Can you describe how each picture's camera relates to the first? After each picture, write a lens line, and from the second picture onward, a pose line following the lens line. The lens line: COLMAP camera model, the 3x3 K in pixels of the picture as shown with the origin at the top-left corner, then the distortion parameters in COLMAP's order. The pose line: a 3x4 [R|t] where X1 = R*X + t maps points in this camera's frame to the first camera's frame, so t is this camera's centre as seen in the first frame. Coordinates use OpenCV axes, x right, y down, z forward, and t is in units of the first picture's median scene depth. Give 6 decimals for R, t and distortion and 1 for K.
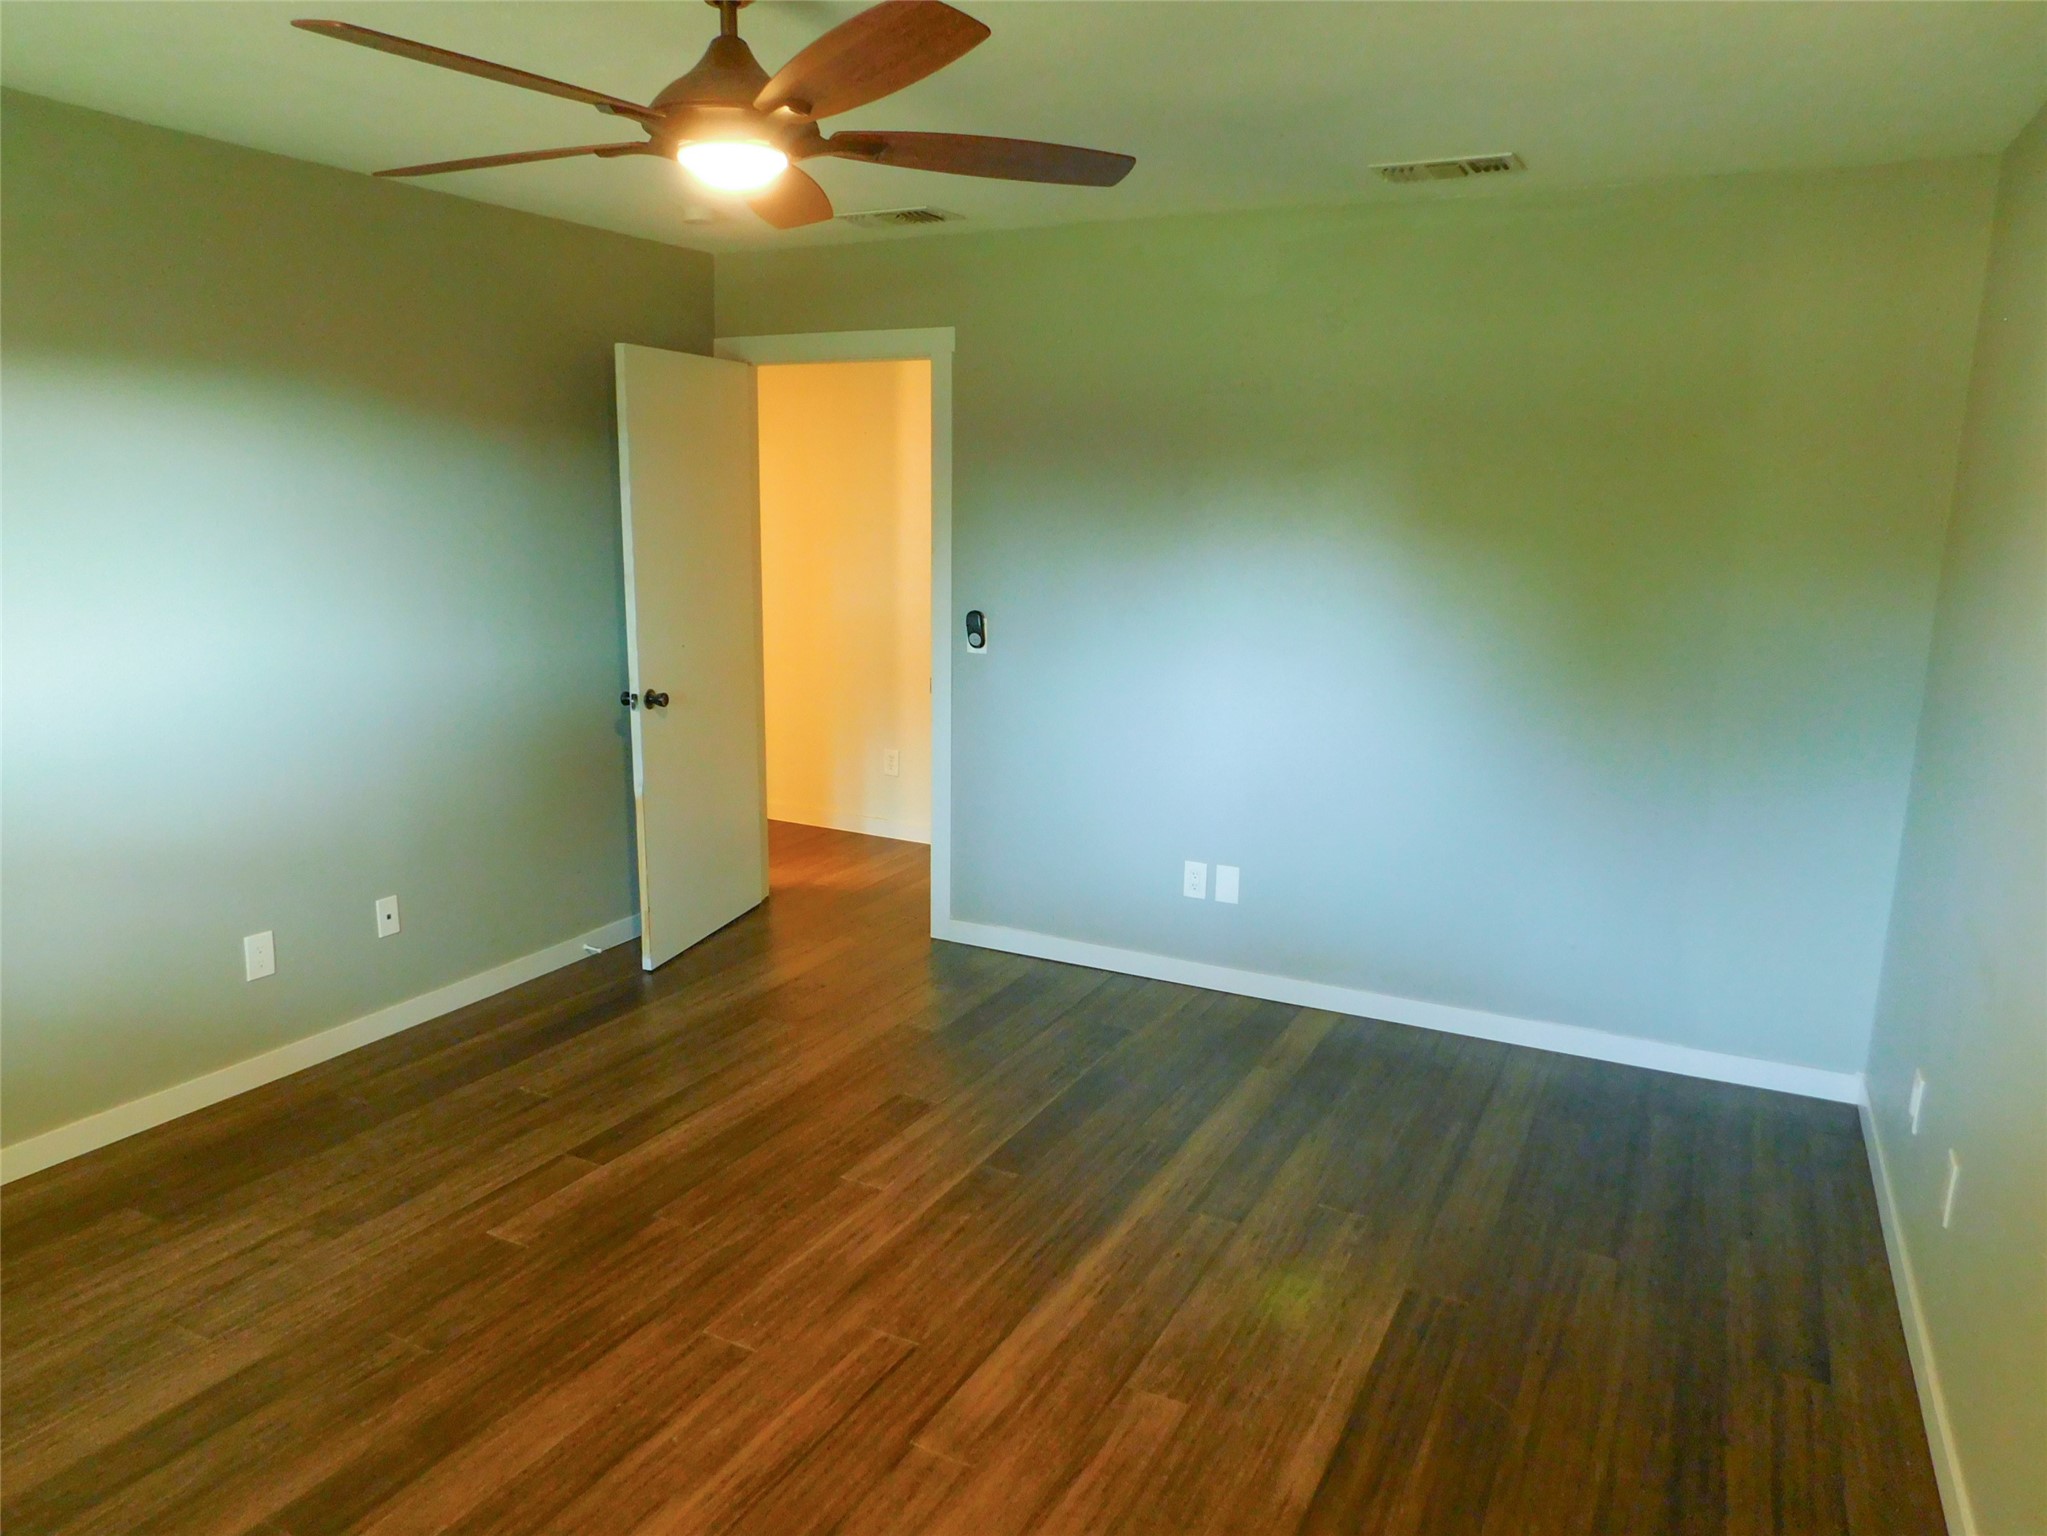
lens RADIAL K [[1380.3, 0, 1022.6], [0, 1380.3, 767.8], [0, 0, 1]] dist [-0.016439, 0.012631]
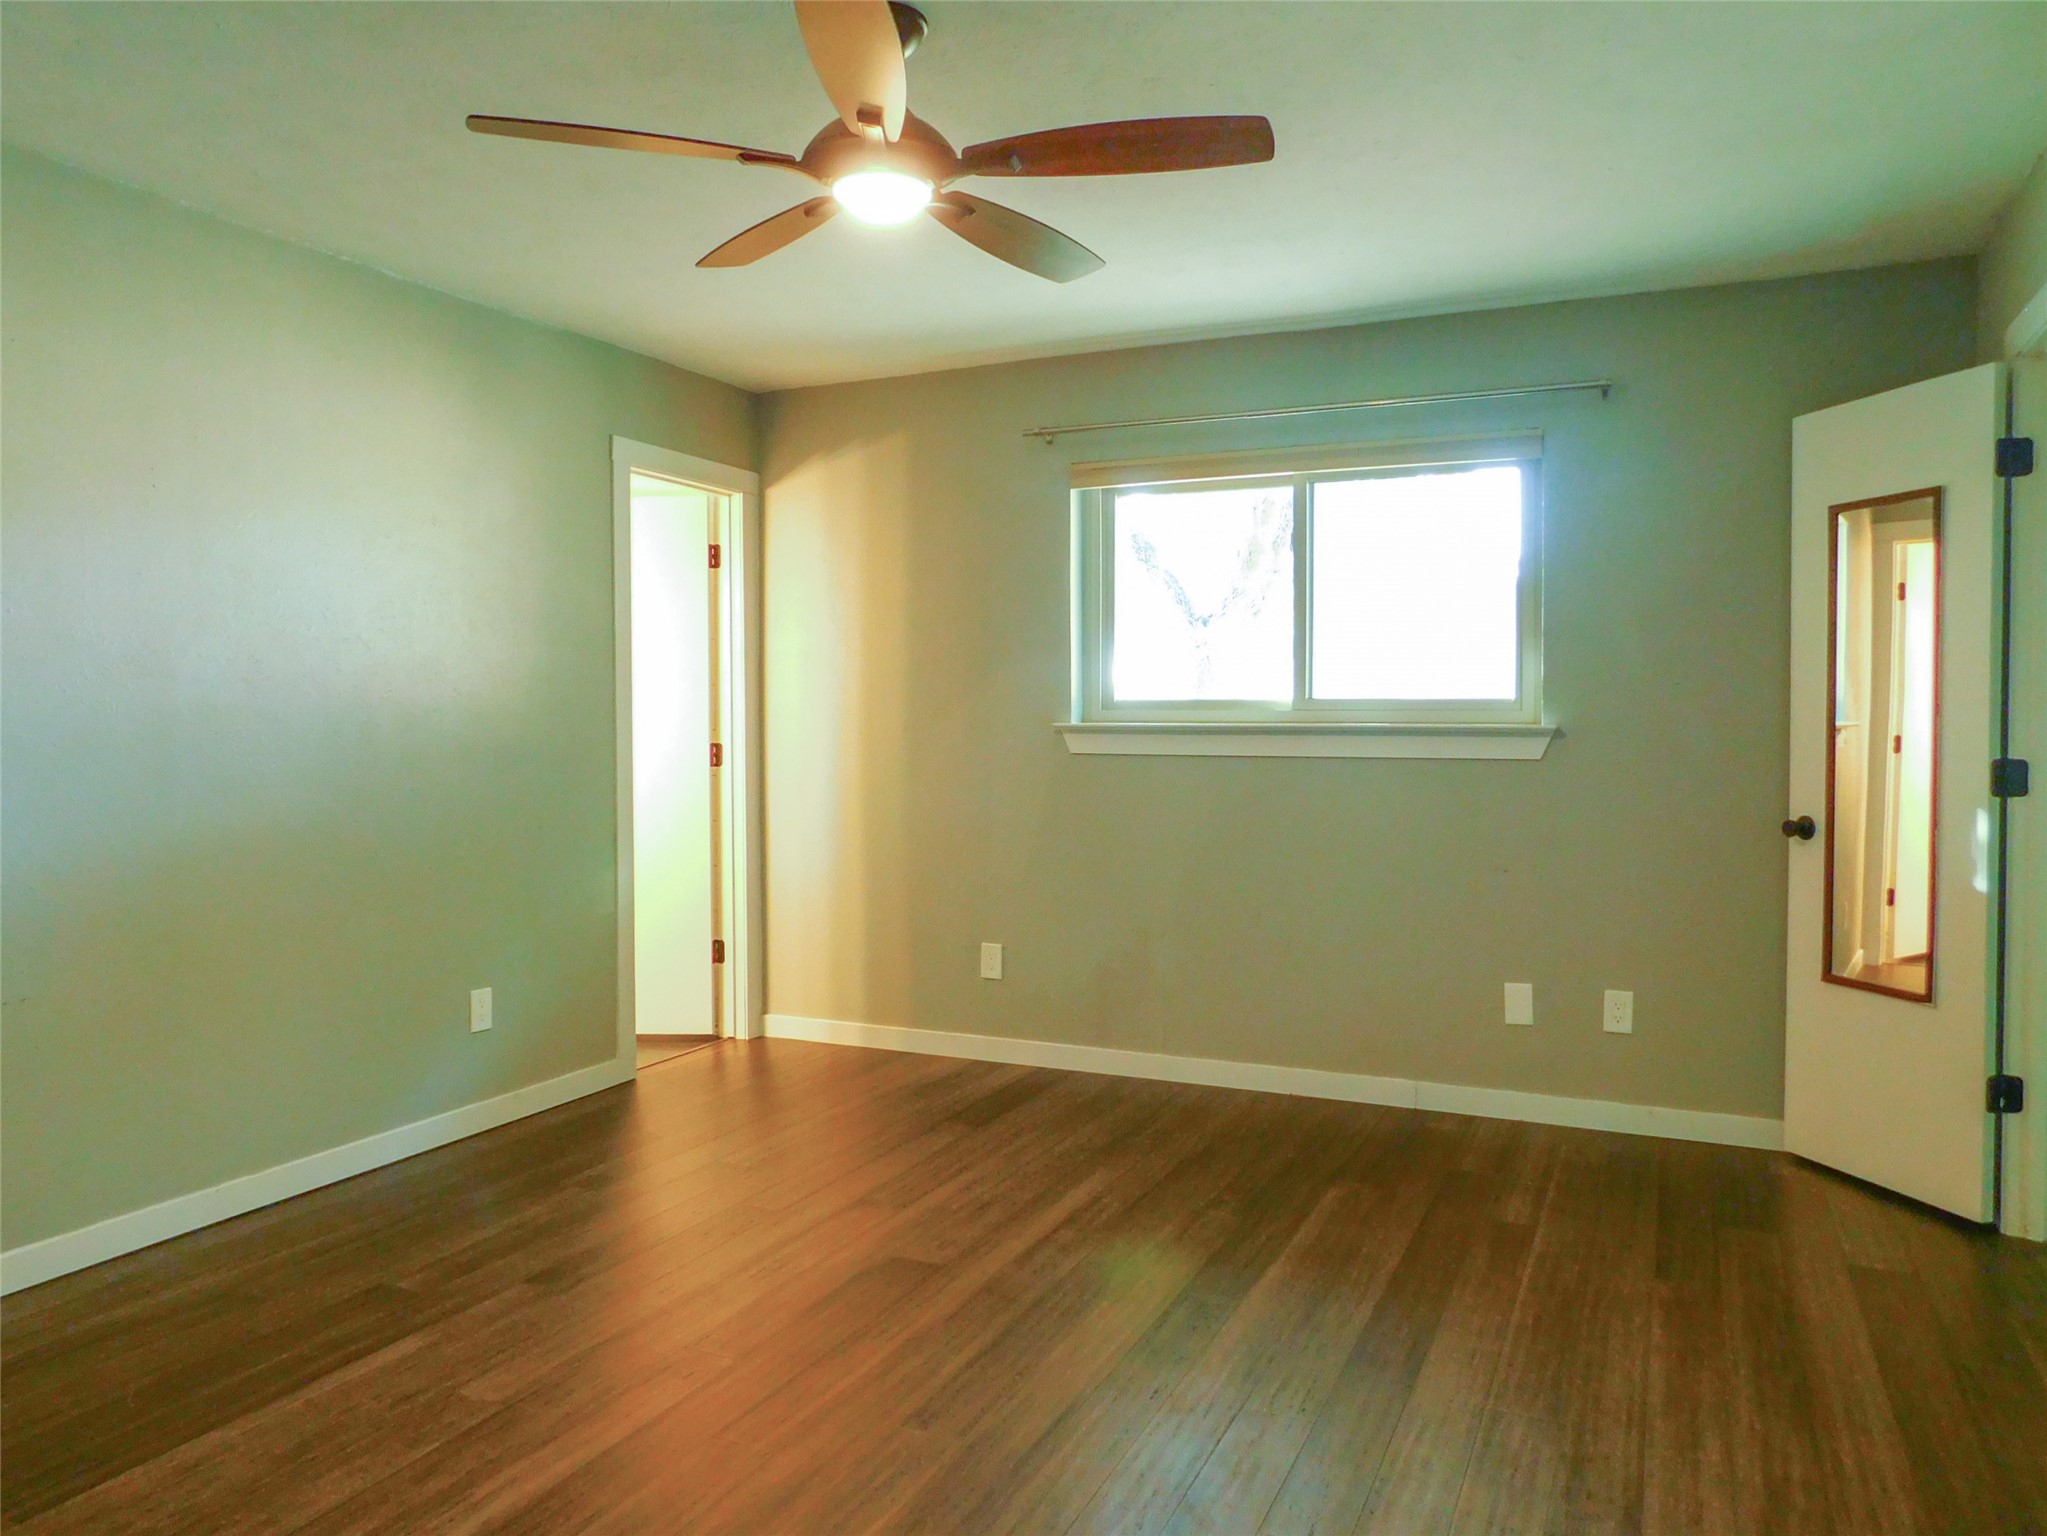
lens RADIAL K [[1380.3, 0, 1022.6], [0, 1380.3, 764.8], [0, 0, 1]] dist [-0.016439, 0.012631]
pose [[-0.999036, -0.014922, -0.041293, -0.236451], [-0.024055, 0.972788, 0.230445, -0.213953], [0.036731, 0.231216, -0.972209, 1.810764]]
